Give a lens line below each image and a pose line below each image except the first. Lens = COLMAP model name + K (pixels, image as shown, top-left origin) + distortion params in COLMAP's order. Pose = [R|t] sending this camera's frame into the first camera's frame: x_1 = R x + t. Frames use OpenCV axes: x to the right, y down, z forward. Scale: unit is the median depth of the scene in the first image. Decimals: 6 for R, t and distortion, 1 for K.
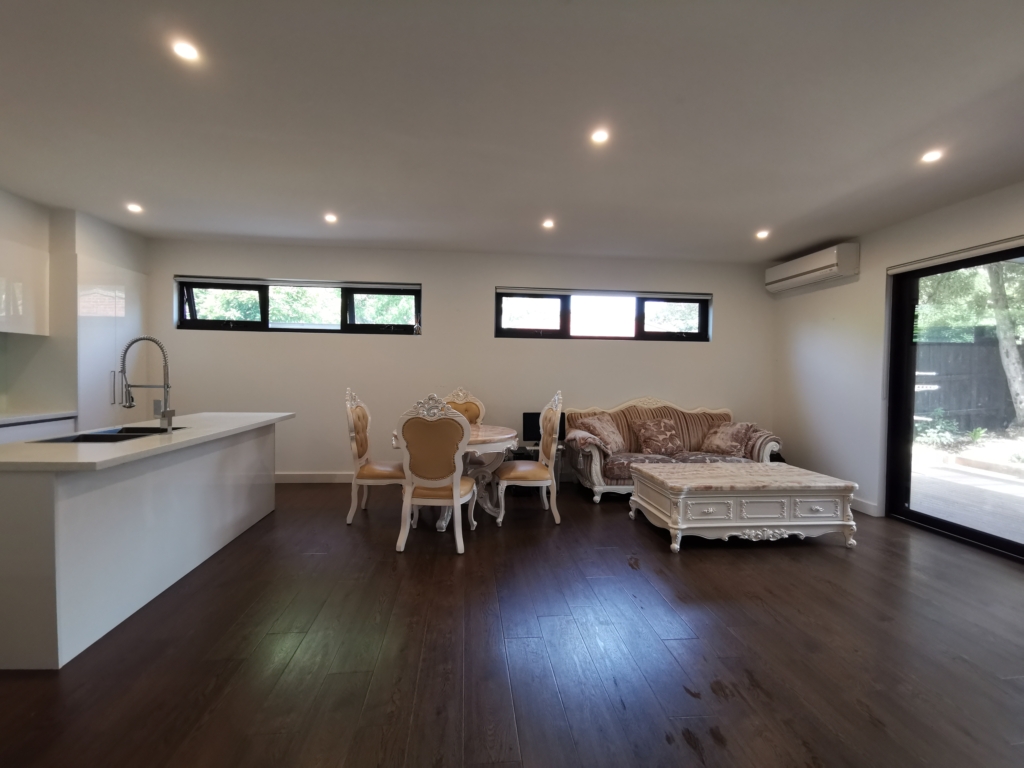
lens RADIAL K [[471.9, 0, 505.7], [0, 471.9, 386.2], [0, 0, 1]] dist [0.007772, -0.000457]
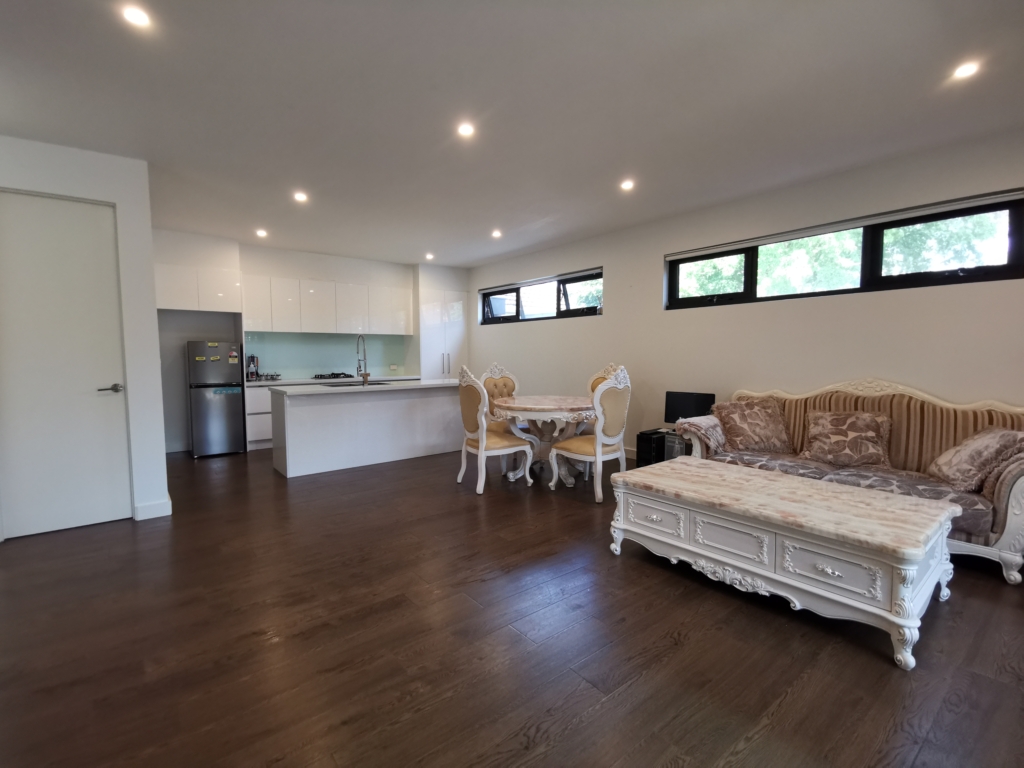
lens RADIAL K [[471.9, 0, 511.0], [0, 471.9, 385.3], [0, 0, 1]] dist [0.007772, -0.000457]
pose [[0.546491, 0.038121, -0.836597, 0.786089], [-0.007459, 0.999145, 0.040655, 0.011834], [0.837432, -0.015977, 0.546308, 0.312567]]
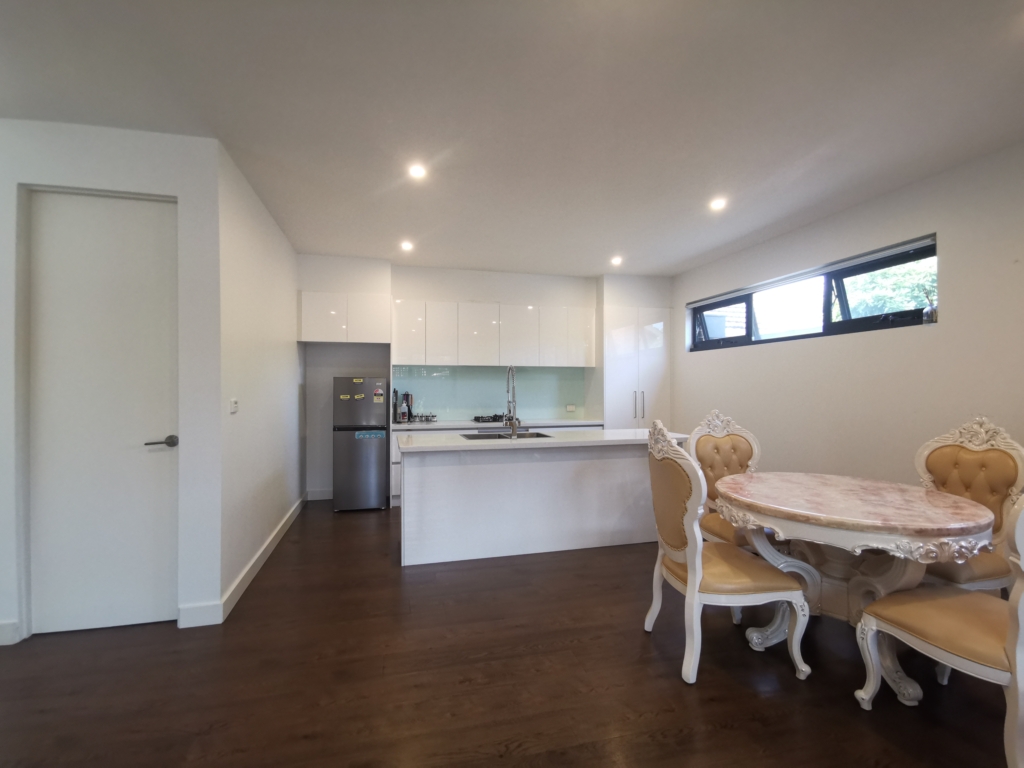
lens RADIAL K [[471.9, 0, 507.2], [0, 471.9, 384.1], [0, 0, 1]] dist [0.007772, -0.000457]
pose [[0.149502, -0.022996, -0.988494, 0.394024], [-0.021101, 0.999428, -0.026442, -0.011927], [0.988536, 0.024812, 0.148931, 0.528744]]
